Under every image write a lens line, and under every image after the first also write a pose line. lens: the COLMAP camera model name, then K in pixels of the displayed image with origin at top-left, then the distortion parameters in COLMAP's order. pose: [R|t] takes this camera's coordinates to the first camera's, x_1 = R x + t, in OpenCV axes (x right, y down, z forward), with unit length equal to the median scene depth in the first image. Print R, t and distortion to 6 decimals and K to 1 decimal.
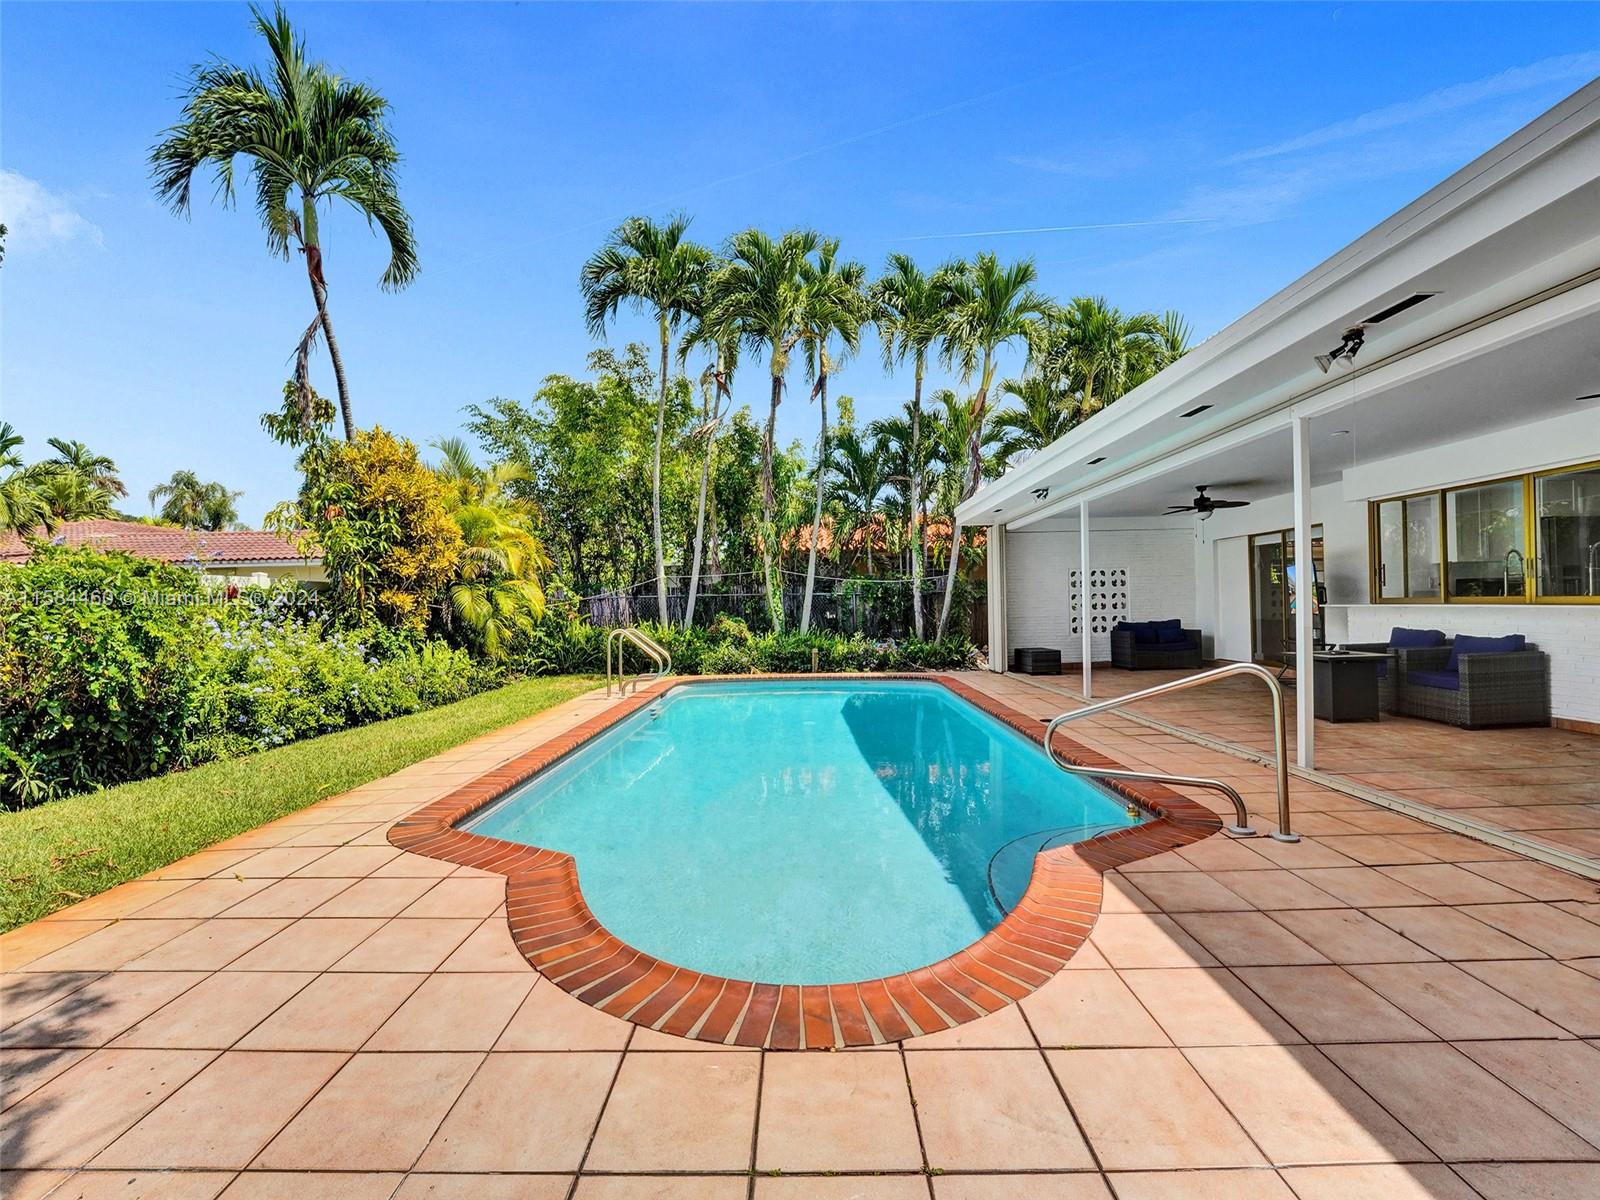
lens RADIAL K [[654.3, 0, 800.4], [0, 654.3, 597.2], [0, 0, 1]] dist [-0.024905, 0.000289]
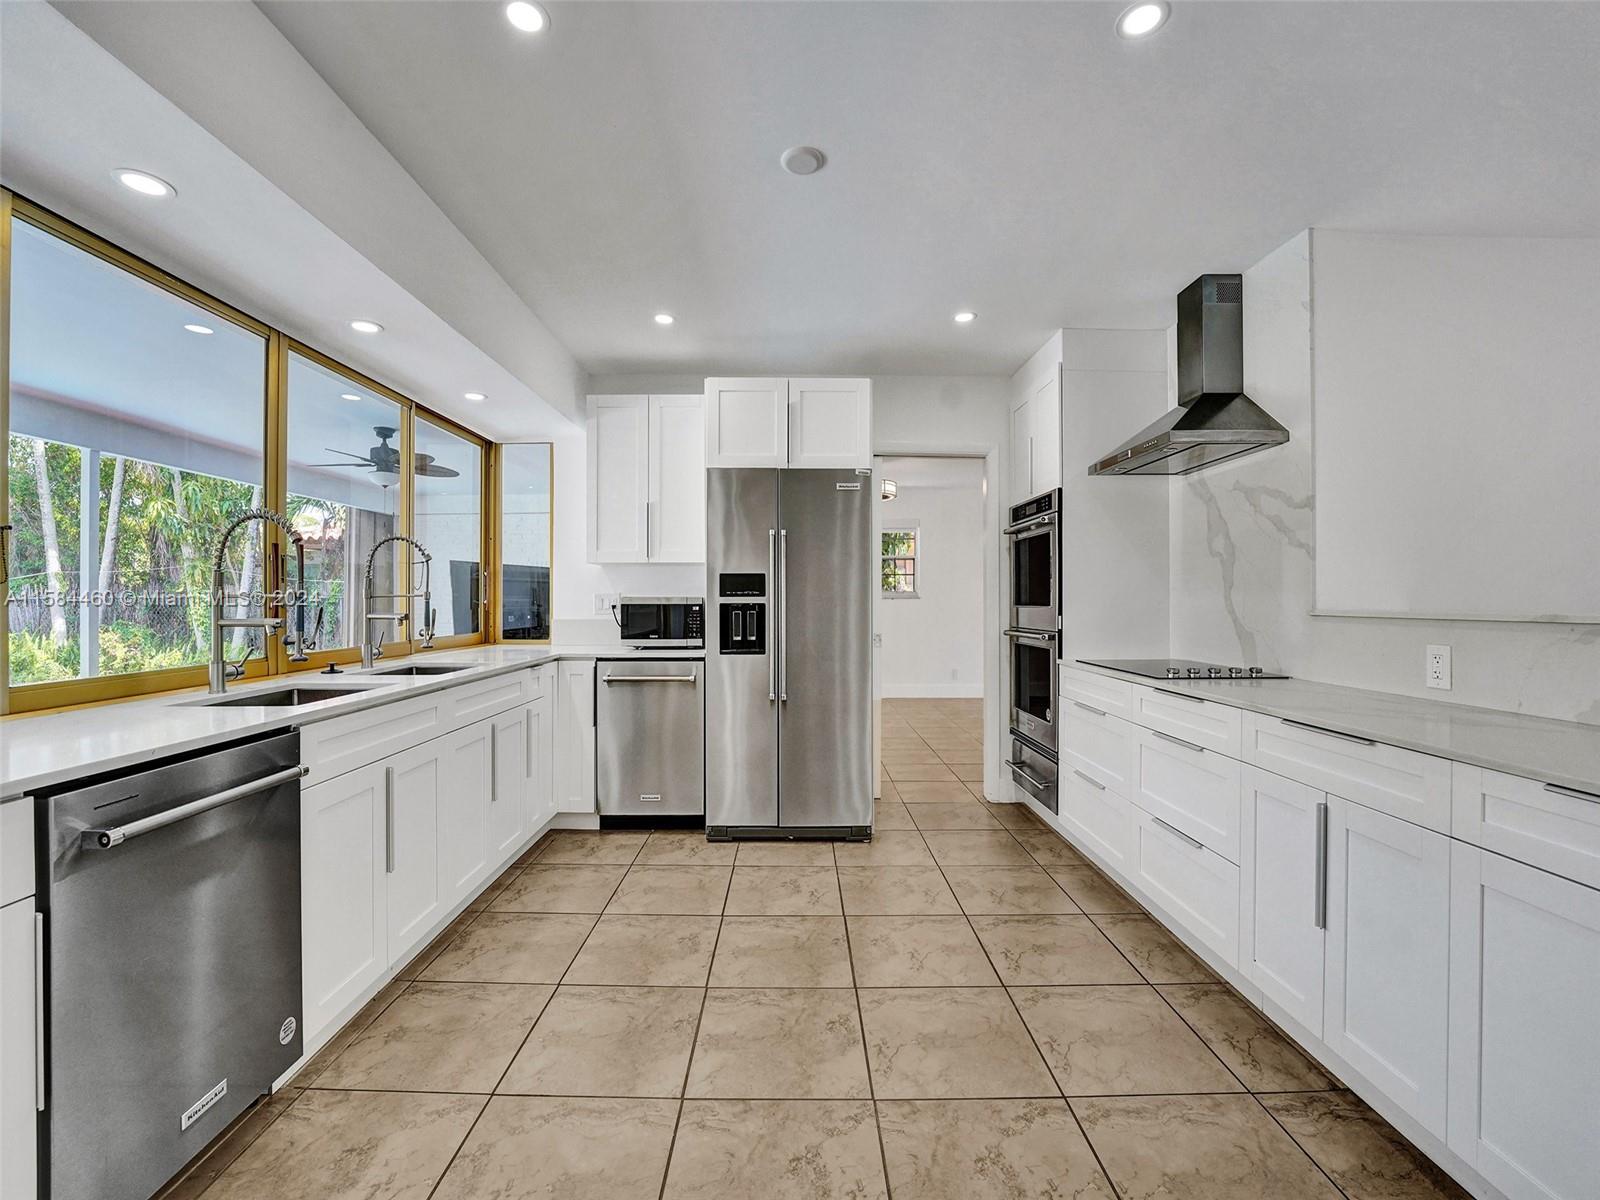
lens RADIAL K [[654.8, 0, 796.0], [0, 654.8, 596.3], [0, 0, 1]] dist [-0.024646, 0.000519]
pose [[0.999835, 0.012656, 0.013033, 0.732086], [-0.012692, 0.999916, 0.002705, -0.020473], [-0.012997, -0.002870, 0.999911, 0.308570]]
